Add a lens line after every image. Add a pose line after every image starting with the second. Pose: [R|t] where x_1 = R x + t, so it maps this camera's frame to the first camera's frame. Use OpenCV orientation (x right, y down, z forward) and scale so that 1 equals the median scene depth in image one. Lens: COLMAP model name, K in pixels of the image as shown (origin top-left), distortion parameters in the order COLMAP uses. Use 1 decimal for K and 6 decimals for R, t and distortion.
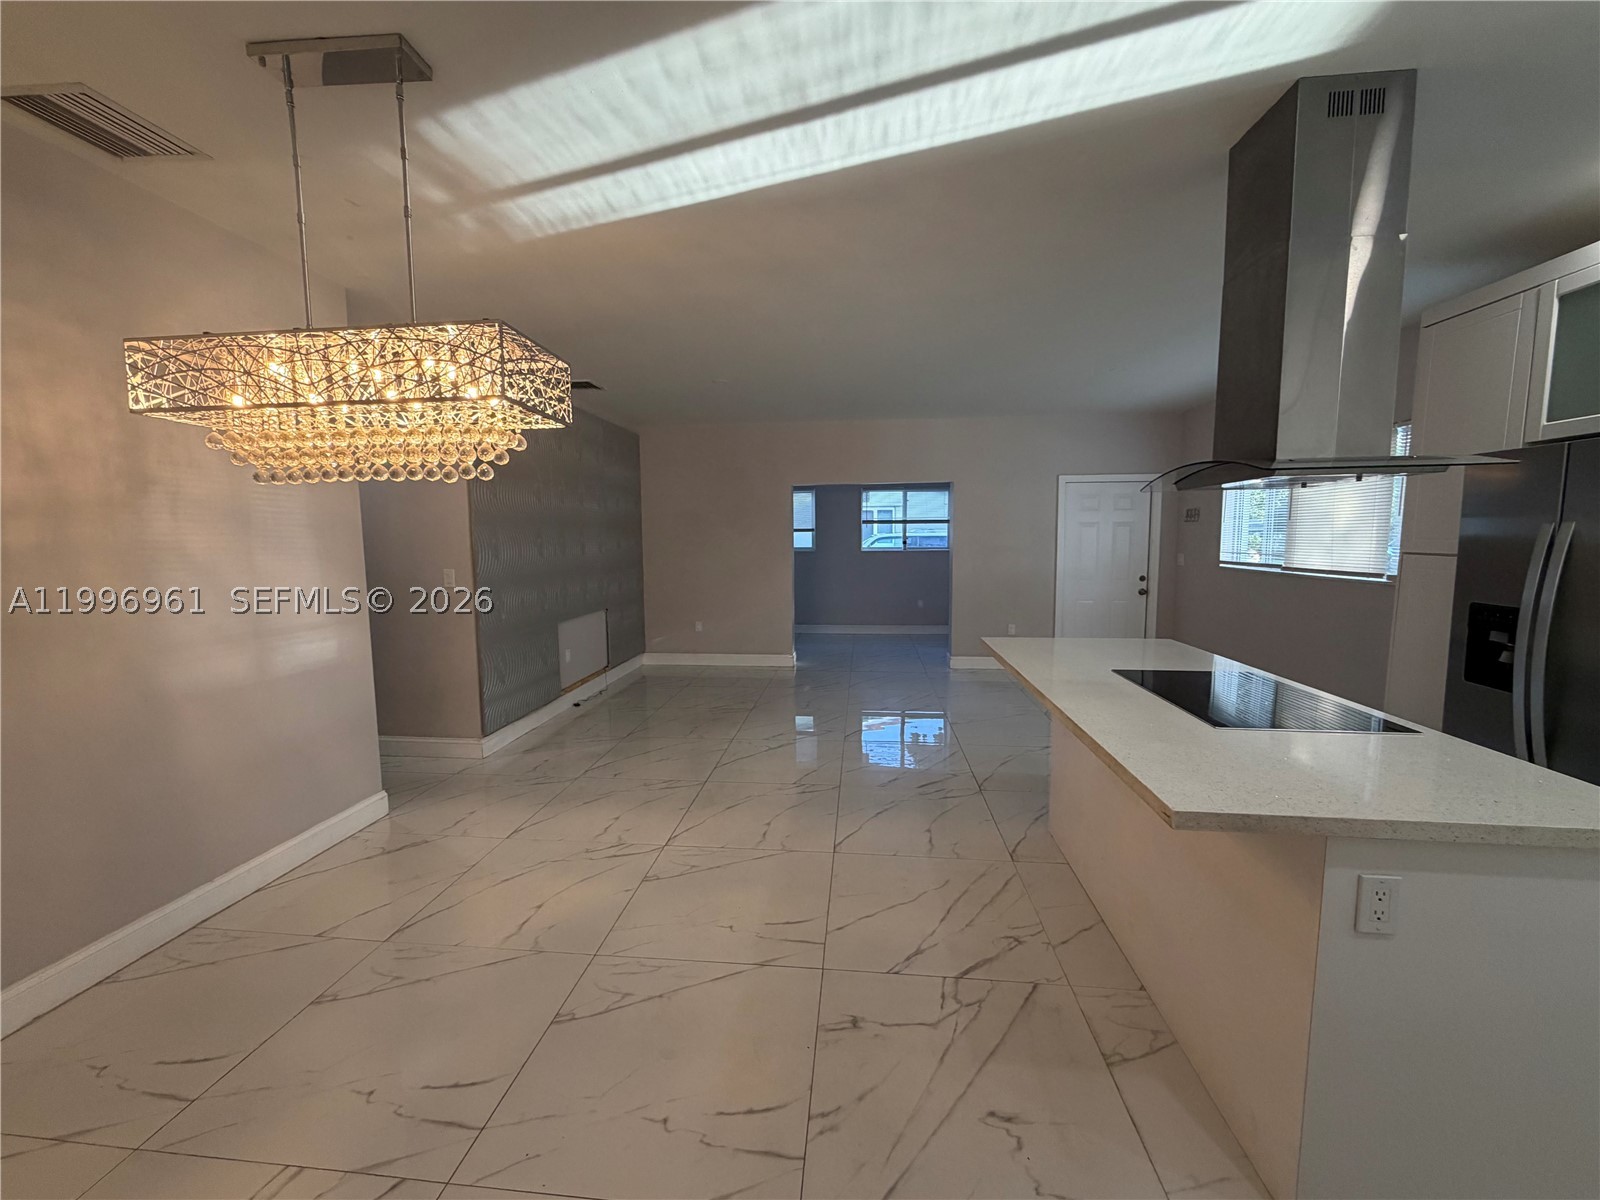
lens RADIAL K [[644.3, 0, 790.6], [0, 644.3, 598.9], [0, 0, 1]] dist [-0.003207, 0.001257]
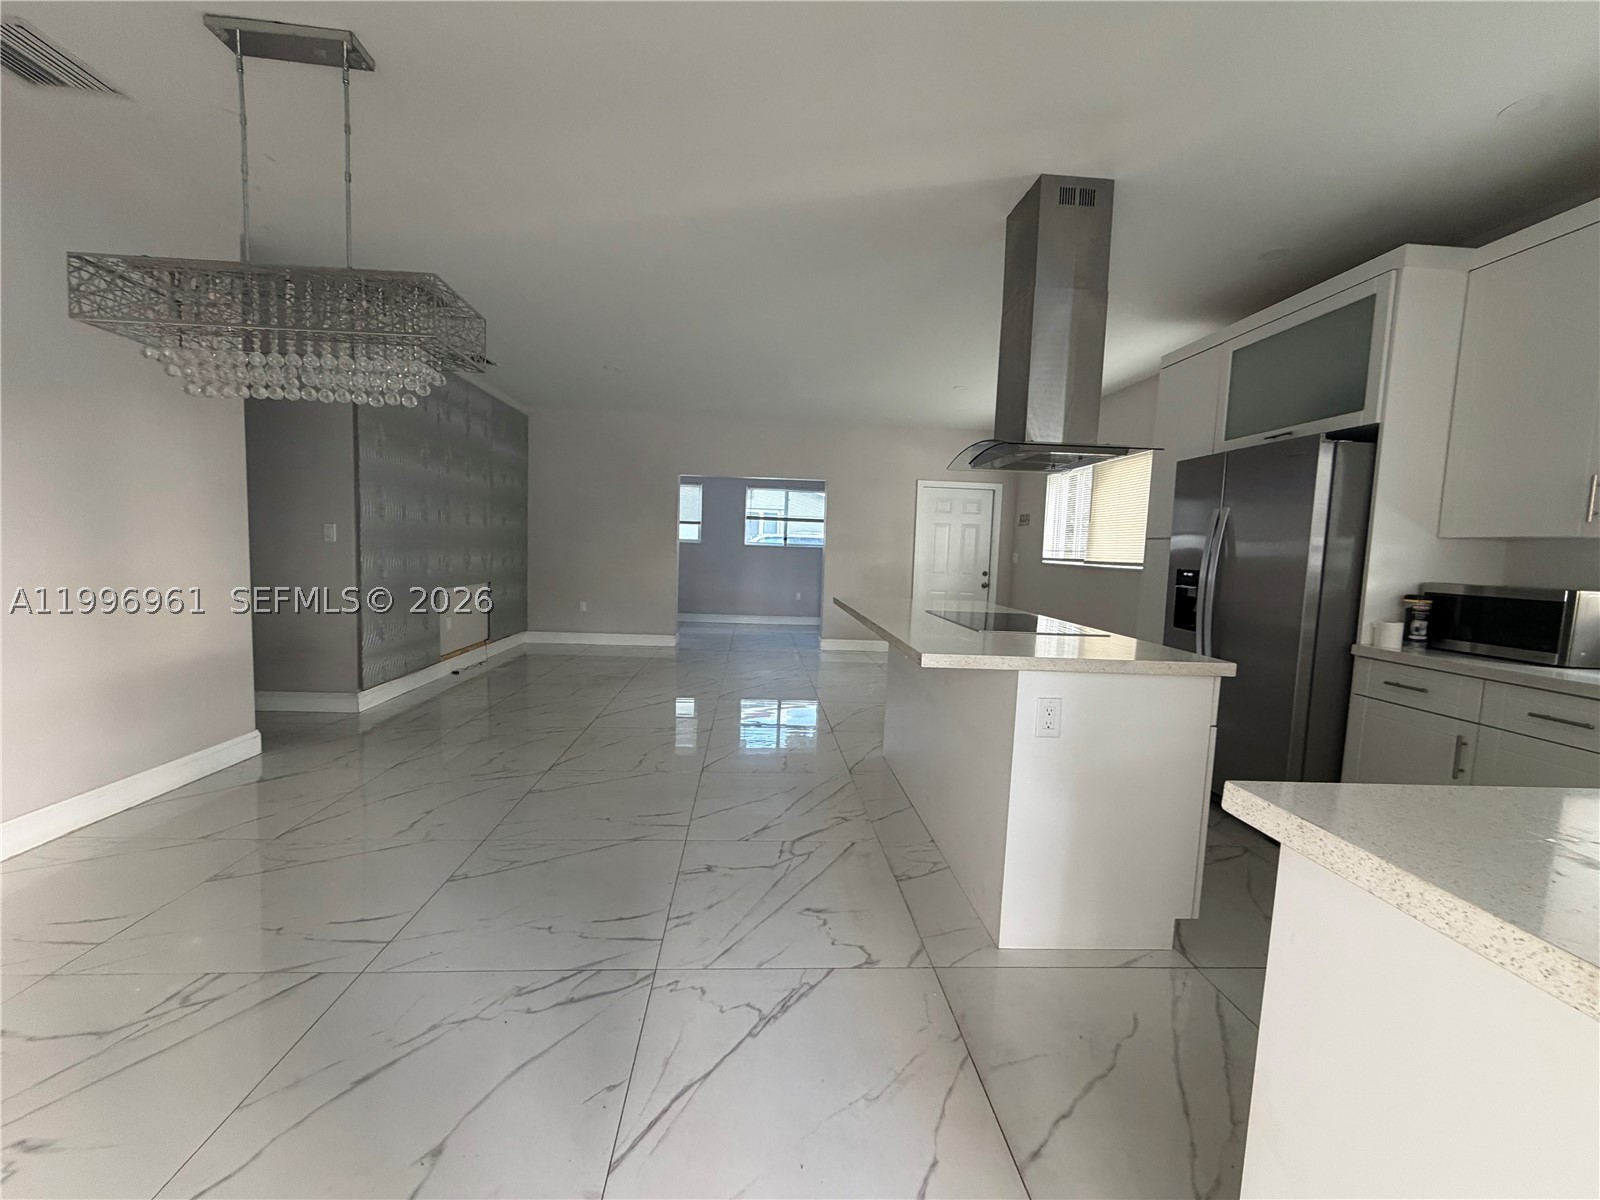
lens RADIAL K [[644.3, 0, 794.3], [0, 644.3, 599.5], [0, 0, 1]] dist [-0.003207, 0.001257]
pose [[0.983791, 0.029718, 0.176839, 0.008813], [-0.027048, 0.999481, -0.017490, 0.051840], [-0.177267, 0.012423, 0.984084, -0.089112]]
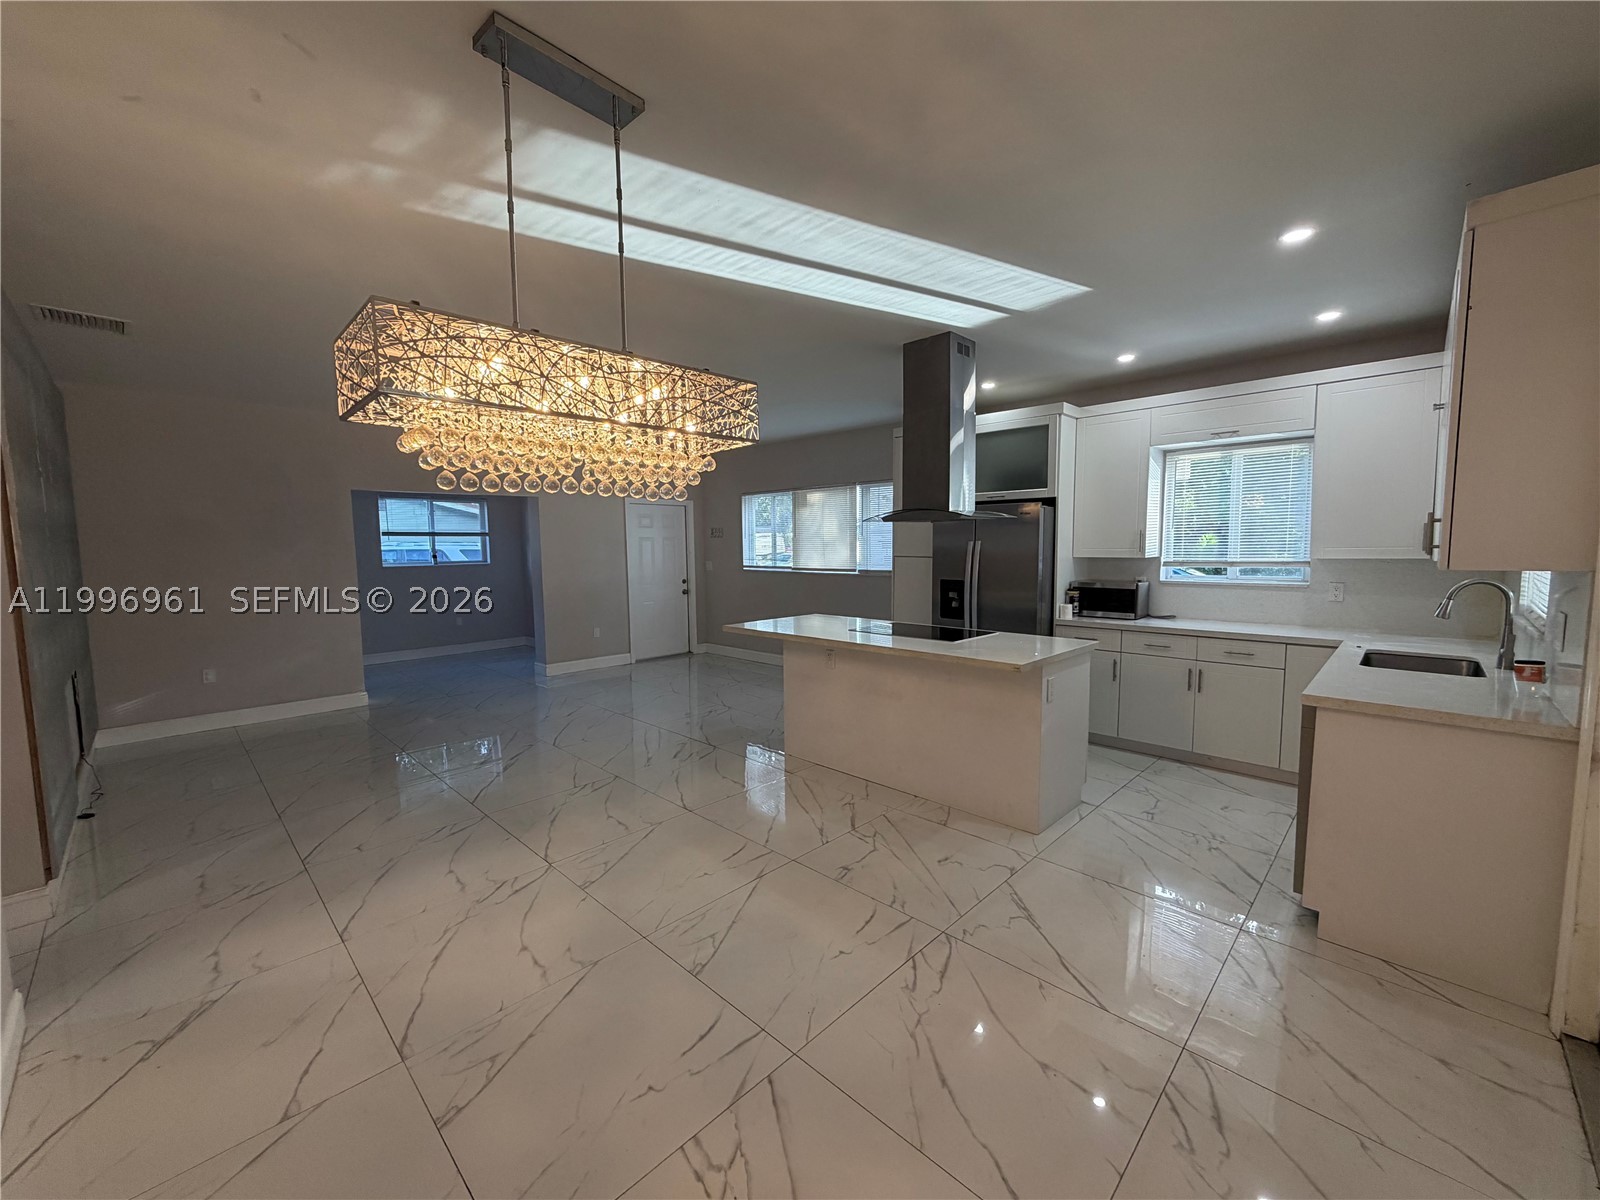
lens RADIAL K [[644.3, 0, 804.0], [0, 644.3, 599.5], [0, 0, 1]] dist [-0.003207, 0.001257]
pose [[0.611374, -0.066675, 0.788528, -0.374467], [0.081766, 0.996433, 0.020859, -0.004262], [-0.787106, 0.051722, 0.614645, 0.038153]]
